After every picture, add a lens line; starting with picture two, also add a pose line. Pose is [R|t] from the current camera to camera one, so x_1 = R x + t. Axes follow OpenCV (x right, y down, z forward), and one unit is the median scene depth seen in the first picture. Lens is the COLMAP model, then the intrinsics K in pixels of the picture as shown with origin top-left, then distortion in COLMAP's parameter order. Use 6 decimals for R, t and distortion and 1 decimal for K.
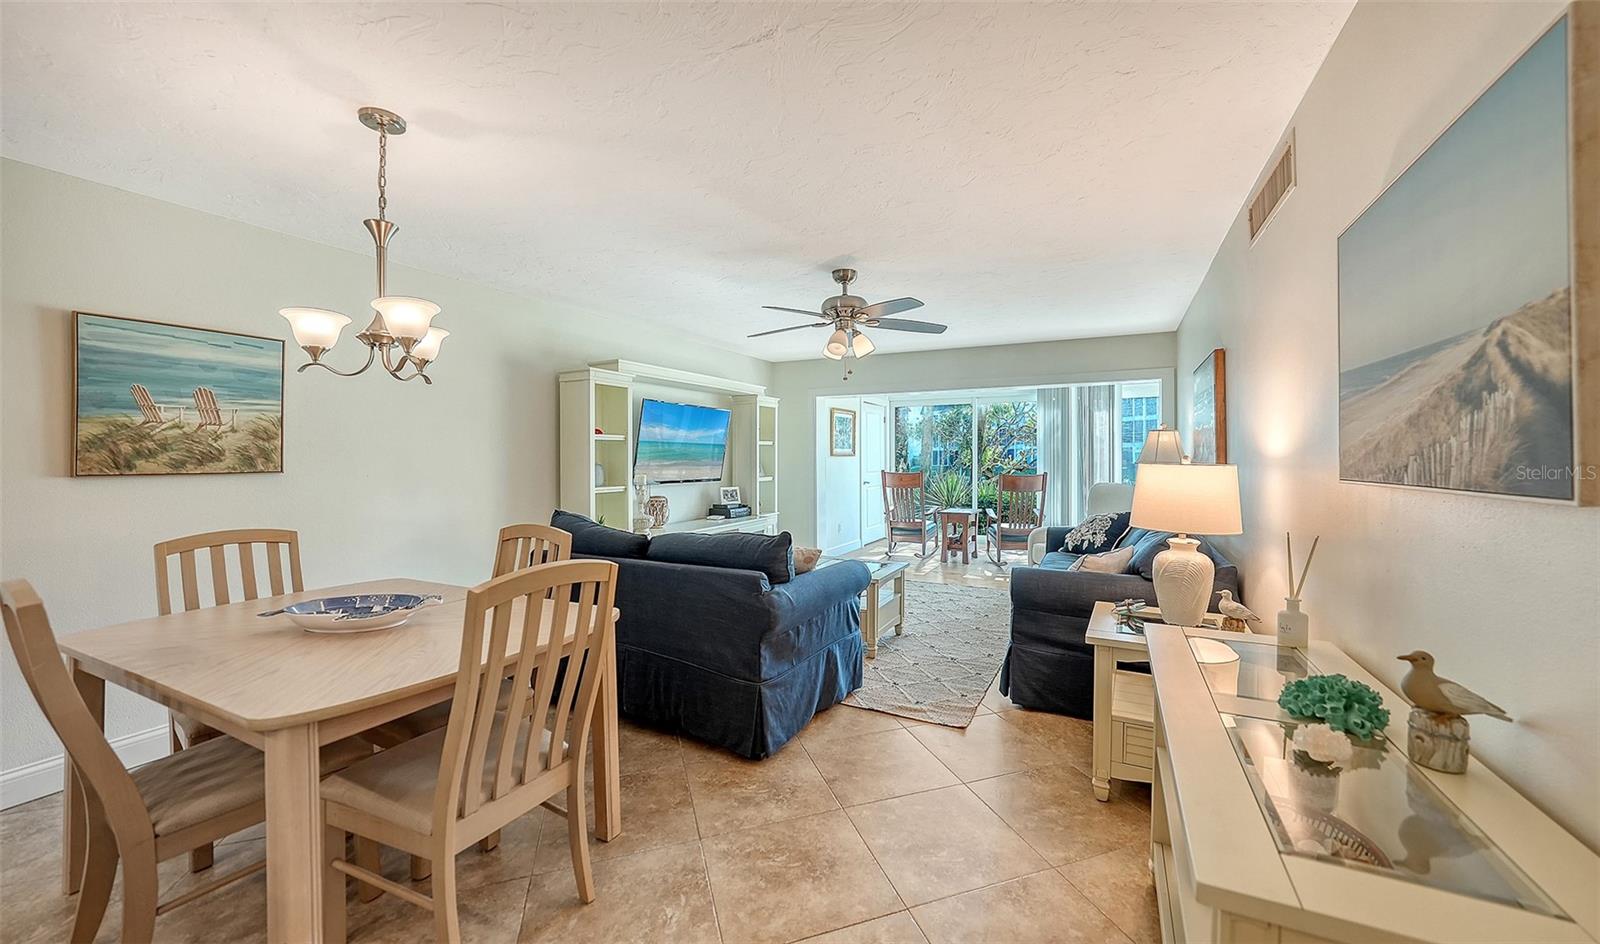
lens RADIAL K [[591.8, 0, 838.4], [0, 591.8, 453.8], [0, 0, 1]] dist [-0.000232, -0.000020]
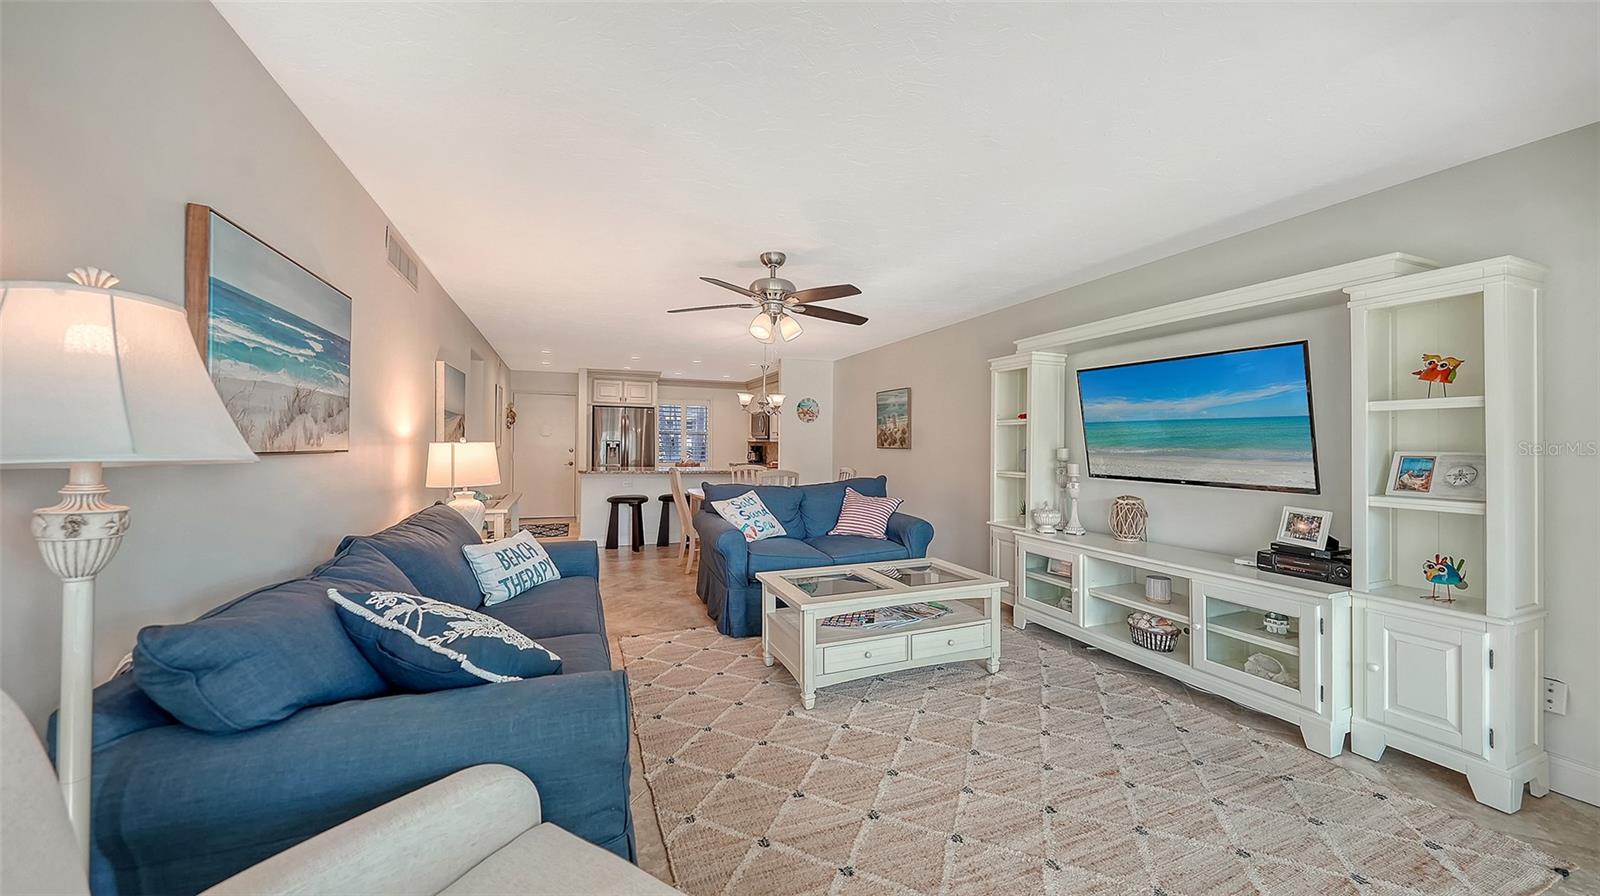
lens RADIAL K [[561.6, 0, 797.3], [0, 561.6, 438.2], [0, 0, 1]] dist [0.000806, -0.000071]
pose [[-0.690359, -0.009278, -0.723408, 0.901257], [-0.002206, 0.999940, -0.010720, 0.017584], [0.723464, -0.005804, -0.690338, 2.274409]]
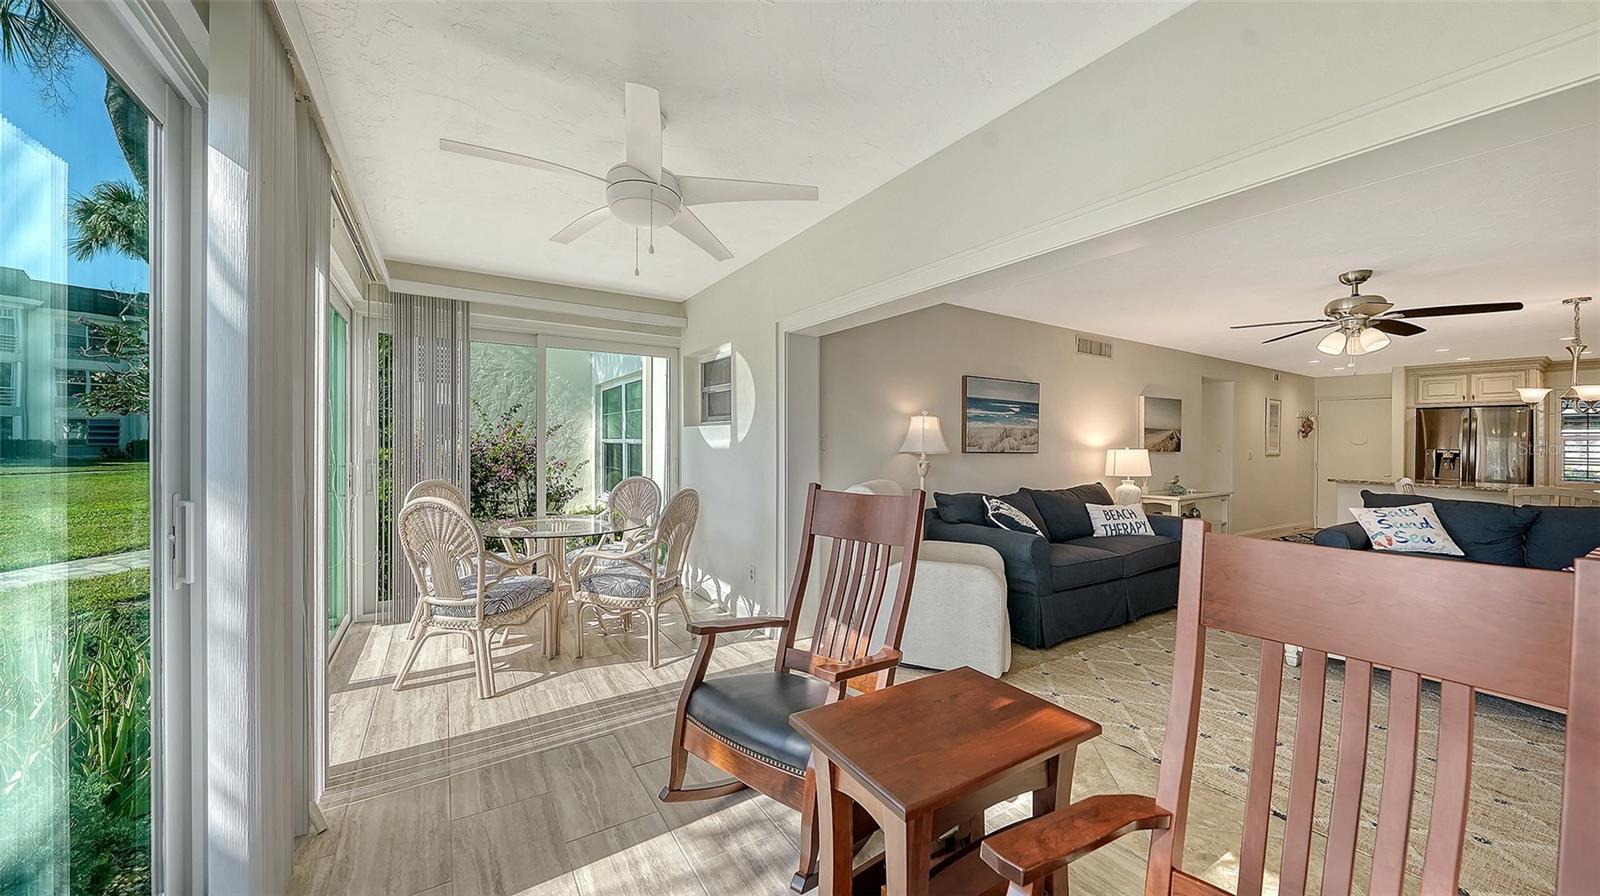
lens RADIAL K [[561.9, 0, 791.8], [0, 561.9, 449.4], [0, 0, 1]] dist [0.000131, -0.000250]
pose [[-0.833012, -0.008539, 0.553189, 0.394038], [-0.008722, 0.999959, 0.002302, 0.021129], [-0.553186, -0.002907, -0.833053, 3.234589]]
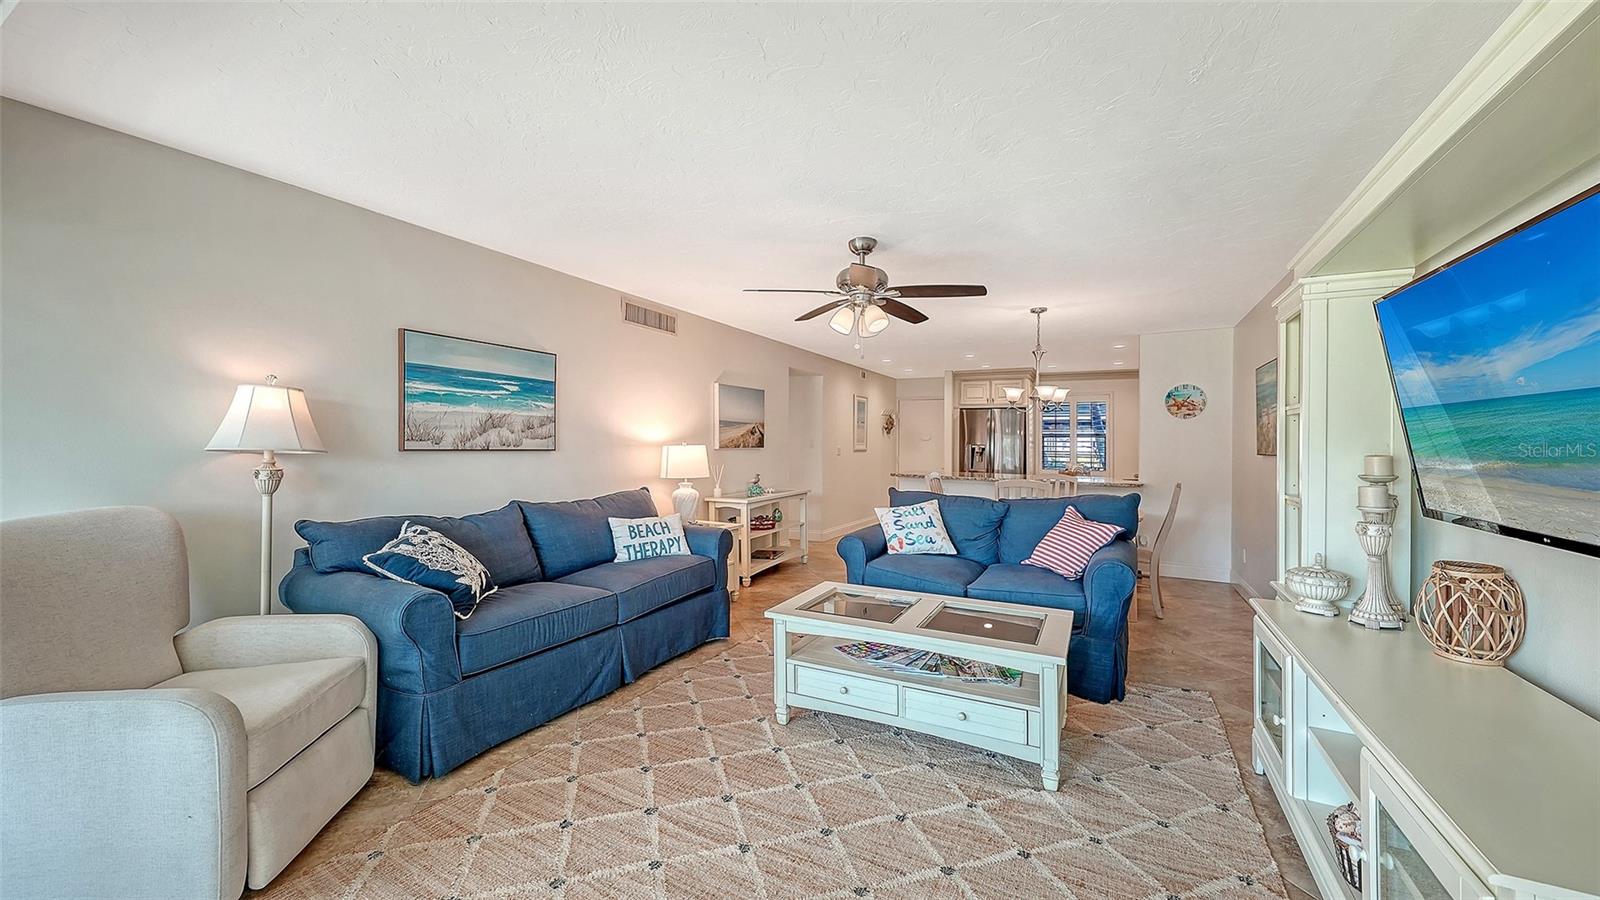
lens RADIAL K [[599.0, 0, 791.1], [0, 599.0, 444.1], [0, 0, 1]] dist [0.000732, -0.000001]
pose [[-0.997963, -0.006024, 0.063516, 0.080960], [-0.006348, 0.999968, -0.004897, 0.018848], [-0.063485, -0.005290, -0.997969, 2.612500]]
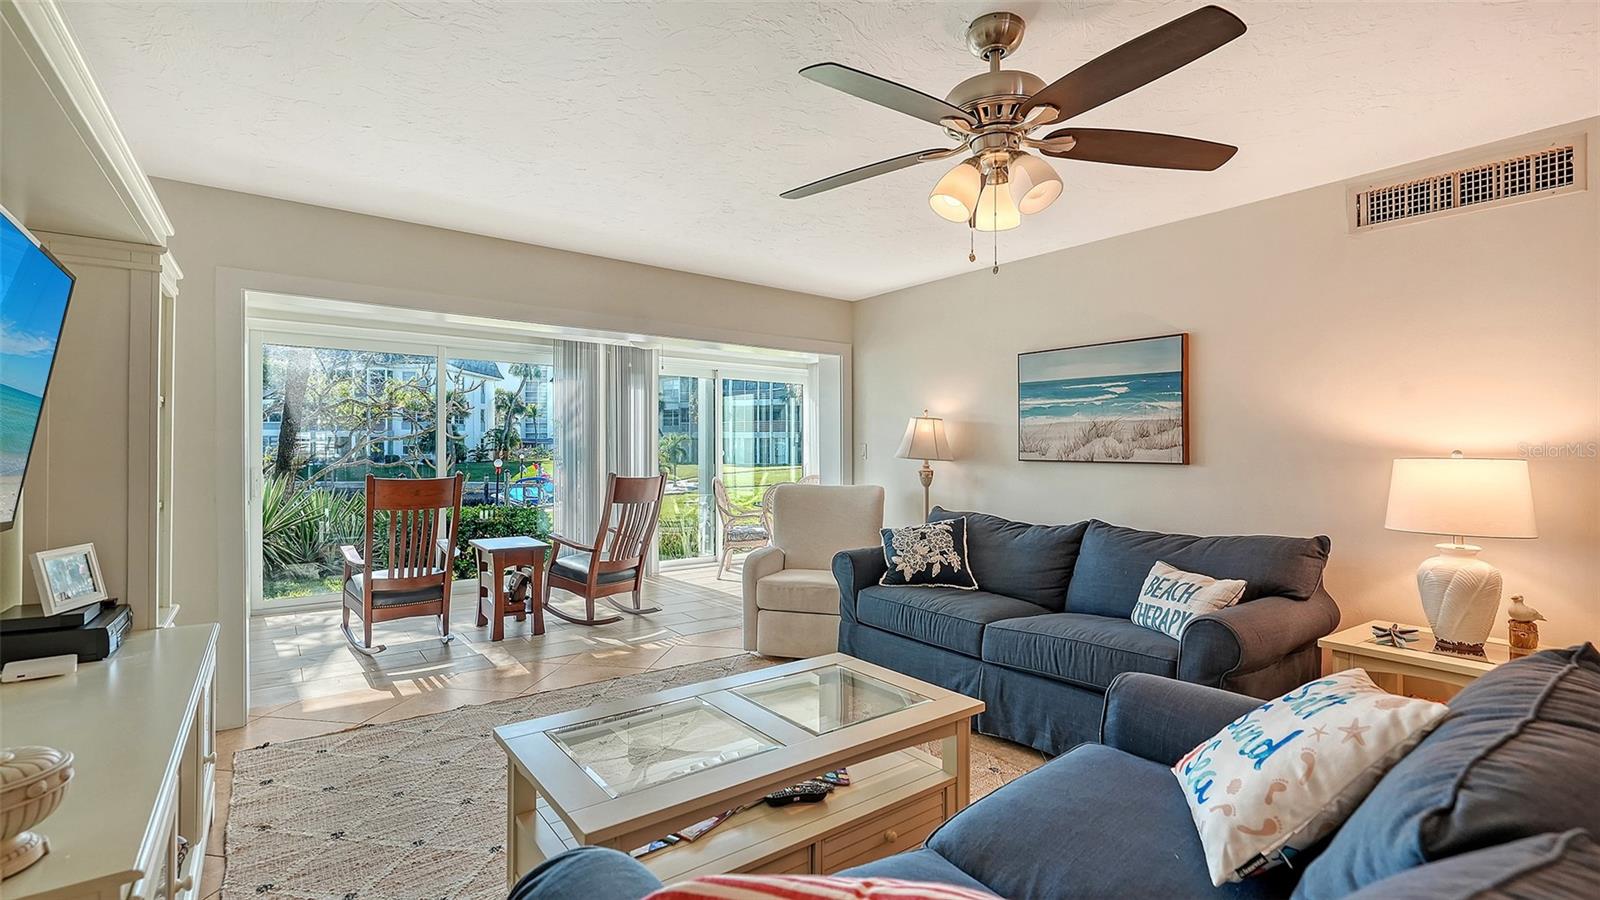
lens RADIAL K [[708.3, 0, 800.0], [0, 708.3, 450.0], [0, 0, 1]] dist [-0.001276, 0.000022]
pose [[0.476834, 0.005877, 0.878974, -0.702289], [-0.011091, 0.999938, -0.000669, 0.013177], [-0.878923, -0.009430, 0.476870, 1.180354]]
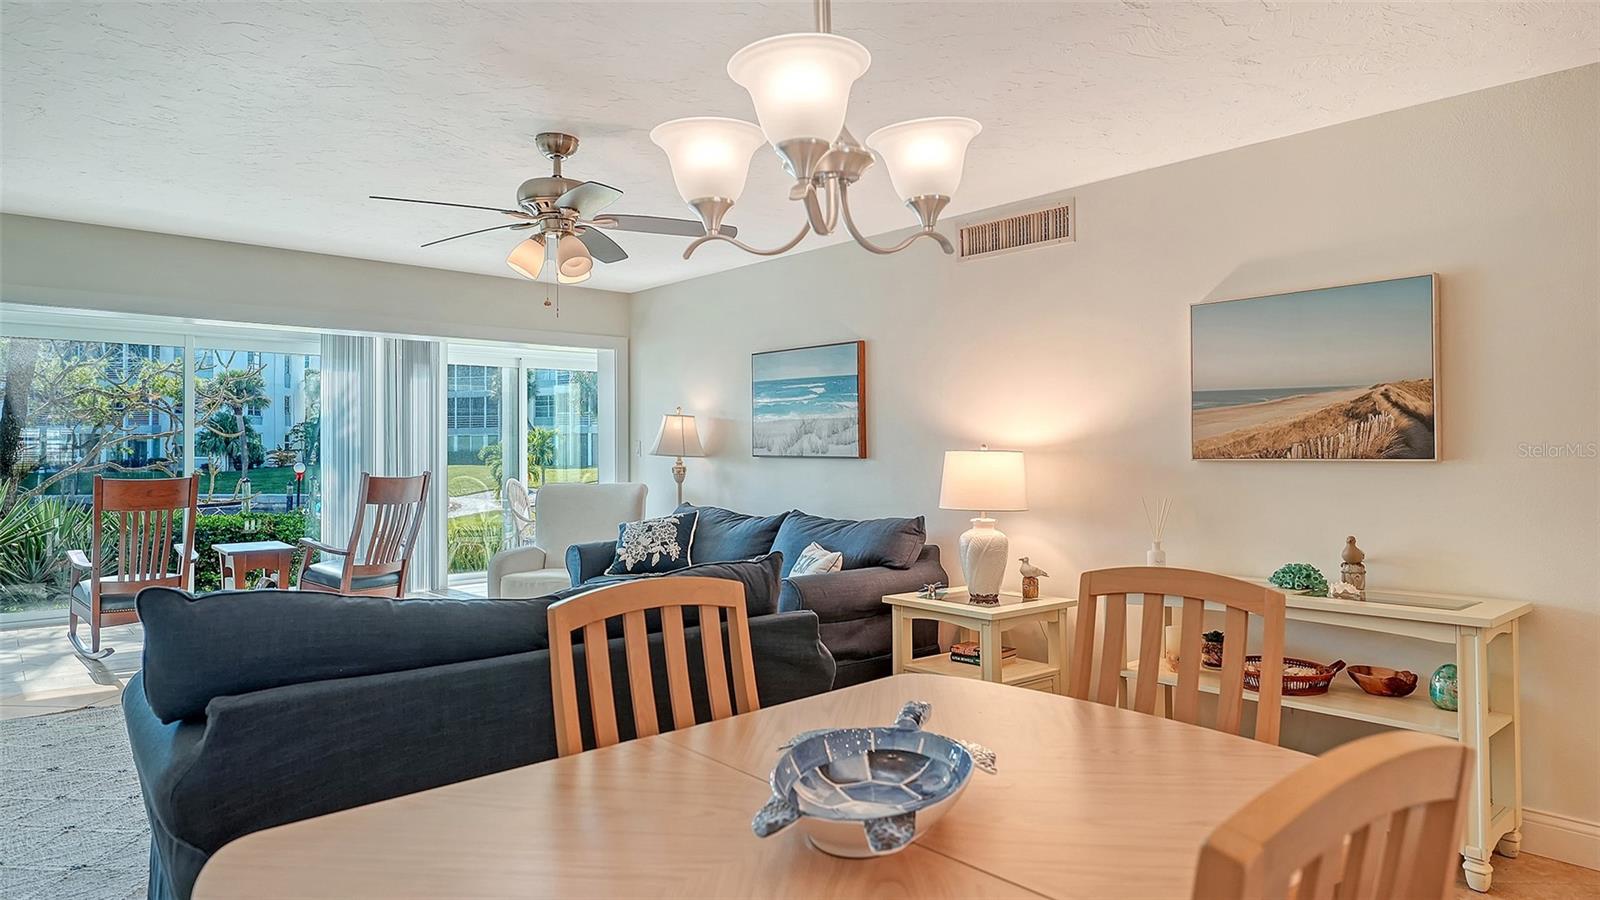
lens RADIAL K [[950.9, 0, 802.5], [0, 950.9, 436.2], [0, 0, 1]] dist [0.007906, -0.002620]
pose [[0.416214, 0.013528, 0.909166, -1.038701], [-0.004316, 0.999907, -0.012902, 0.011669], [-0.909257, 0.001446, 0.416233, 0.487479]]
